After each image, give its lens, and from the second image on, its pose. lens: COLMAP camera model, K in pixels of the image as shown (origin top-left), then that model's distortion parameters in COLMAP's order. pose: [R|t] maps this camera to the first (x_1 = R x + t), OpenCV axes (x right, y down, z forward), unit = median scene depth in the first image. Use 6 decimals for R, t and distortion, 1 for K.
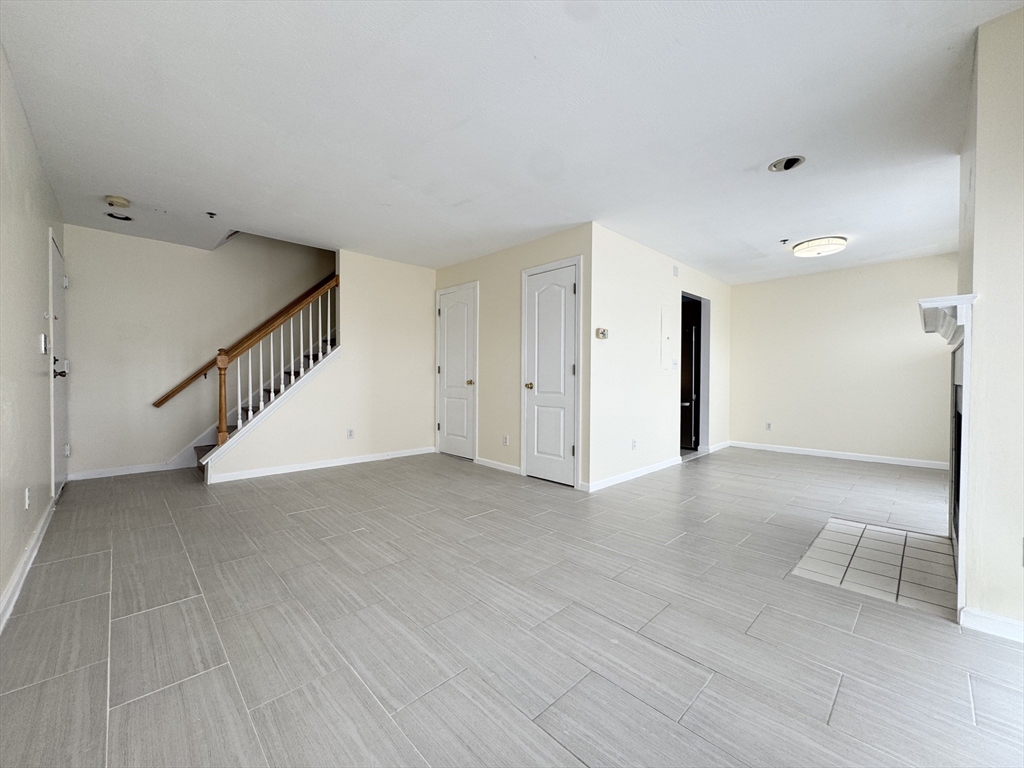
lens RADIAL K [[406.5, 0, 514.1], [0, 406.5, 381.7], [0, 0, 1]] dist [-0.002596, -0.000153]
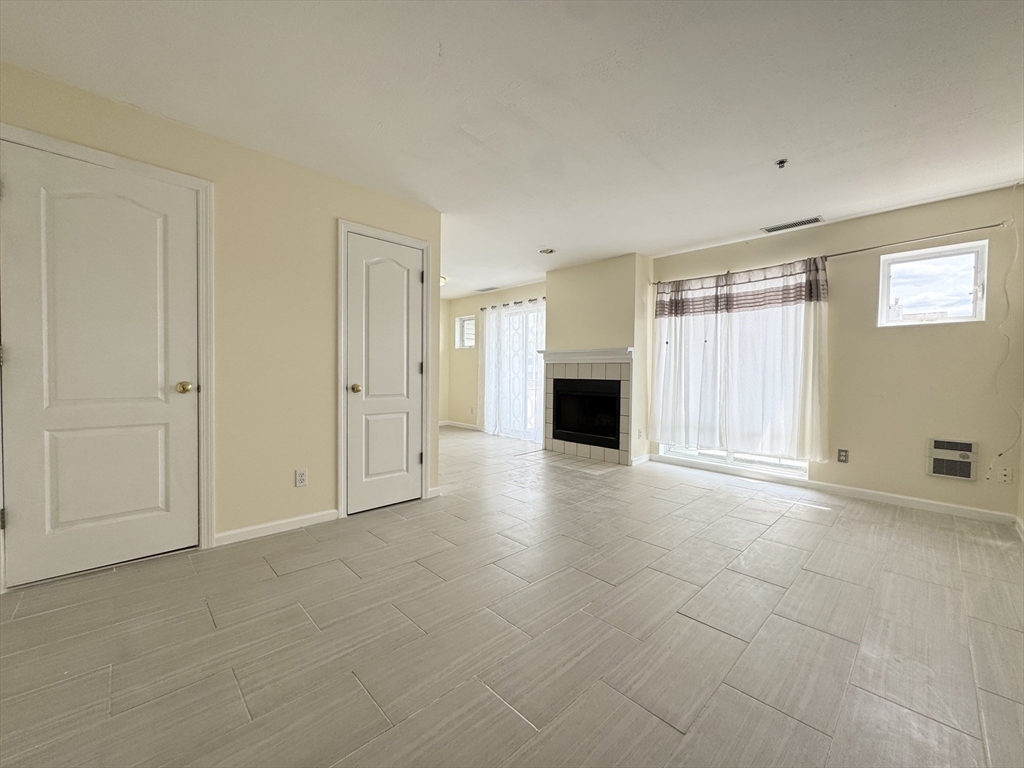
lens RADIAL K [[406.5, 0, 504.3], [0, 406.5, 380.7], [0, 0, 1]] dist [-0.002596, -0.000153]
pose [[0.013625, -0.024265, 0.999613, -0.703584], [-0.003109, 0.999700, 0.024310, -0.022431], [-0.999902, -0.003439, 0.013545, 0.761152]]
